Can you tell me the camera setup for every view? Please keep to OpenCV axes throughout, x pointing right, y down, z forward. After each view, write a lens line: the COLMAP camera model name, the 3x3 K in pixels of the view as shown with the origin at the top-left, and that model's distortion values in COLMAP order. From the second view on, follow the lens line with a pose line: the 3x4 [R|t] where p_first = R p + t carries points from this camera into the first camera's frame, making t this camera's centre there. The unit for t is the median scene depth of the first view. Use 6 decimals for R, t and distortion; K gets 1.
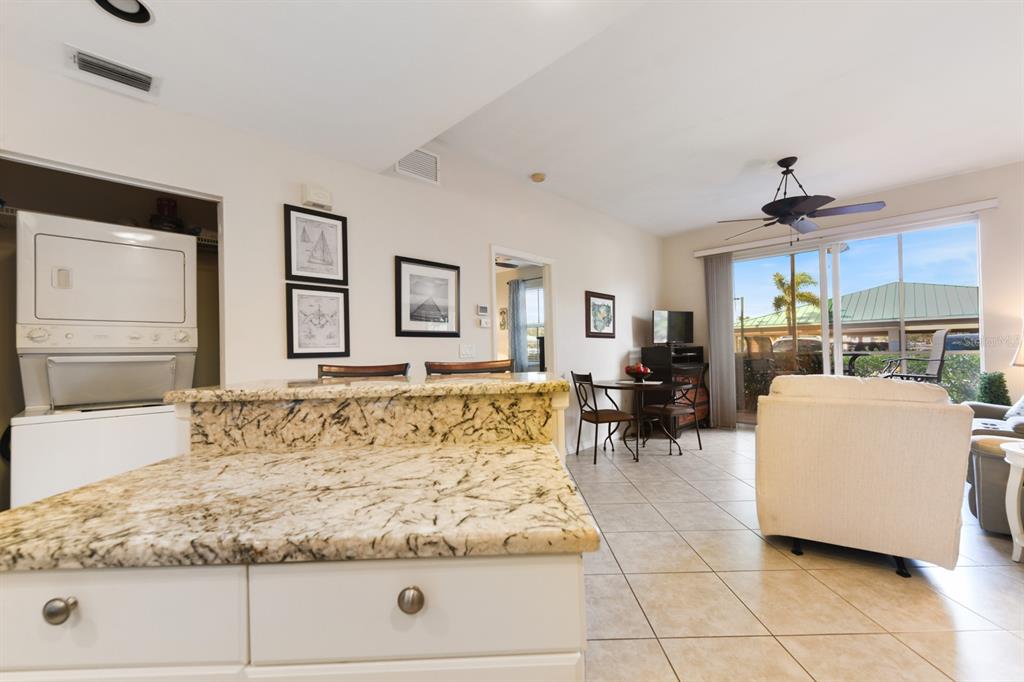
lens RADIAL K [[410.1, 0, 522.4], [0, 410.1, 343.9], [0, 0, 1]] dist [0.002230, -0.000181]
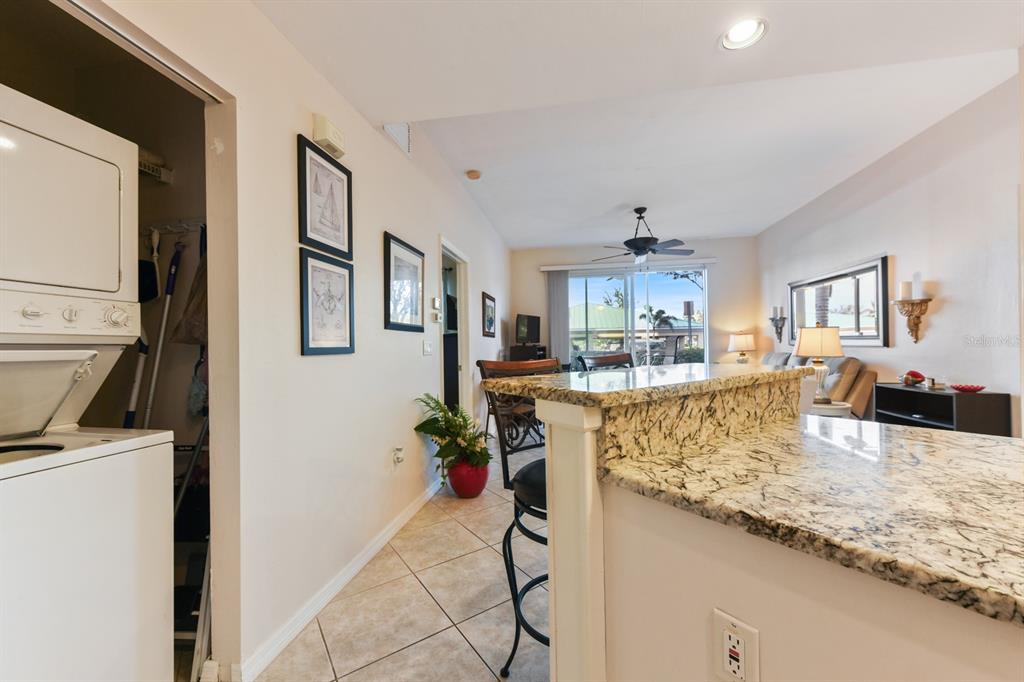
lens RADIAL K [[395.5, 0, 508.0], [0, 395.5, 343.1], [0, 0, 1]] dist [-0.000720, -0.000112]
pose [[0.827597, 0.012933, 0.561173, -0.726643], [-0.010321, 0.999916, -0.007824, 0.018544], [-0.561227, 0.000683, 0.827661, 0.267666]]
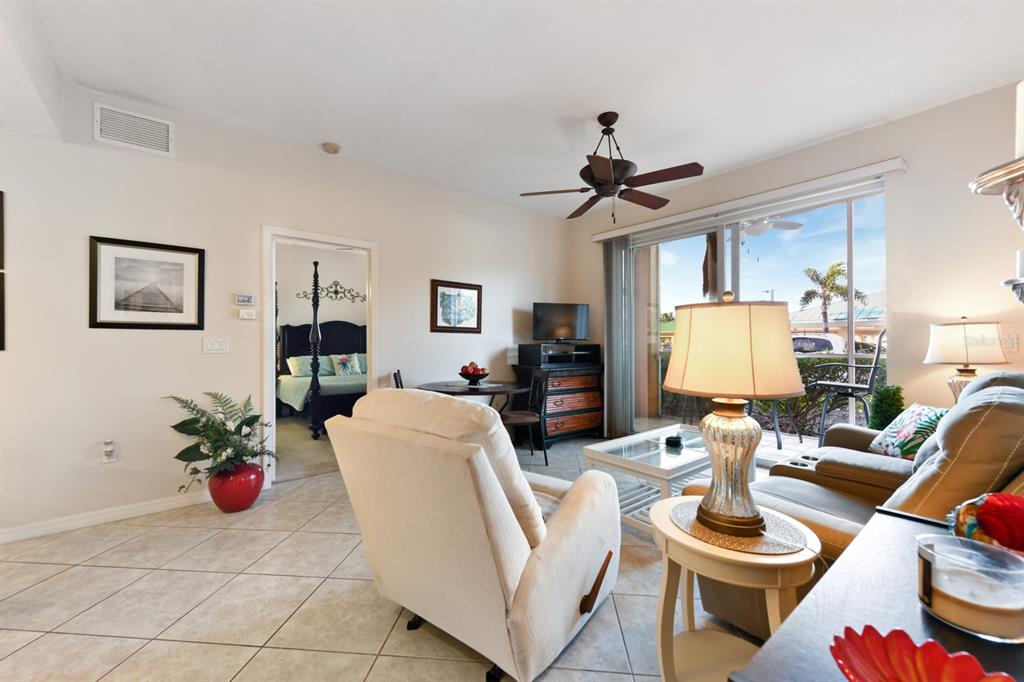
lens RADIAL K [[412.9, 0, 542.9], [0, 412.9, 340.5], [0, 0, 1]] dist [-0.000138, -0.000152]
pose [[0.994479, 0.018400, -0.103311, 0.995232], [-0.017305, 0.999784, 0.011484, -0.024348], [0.103500, -0.009633, 0.994583, 0.288654]]
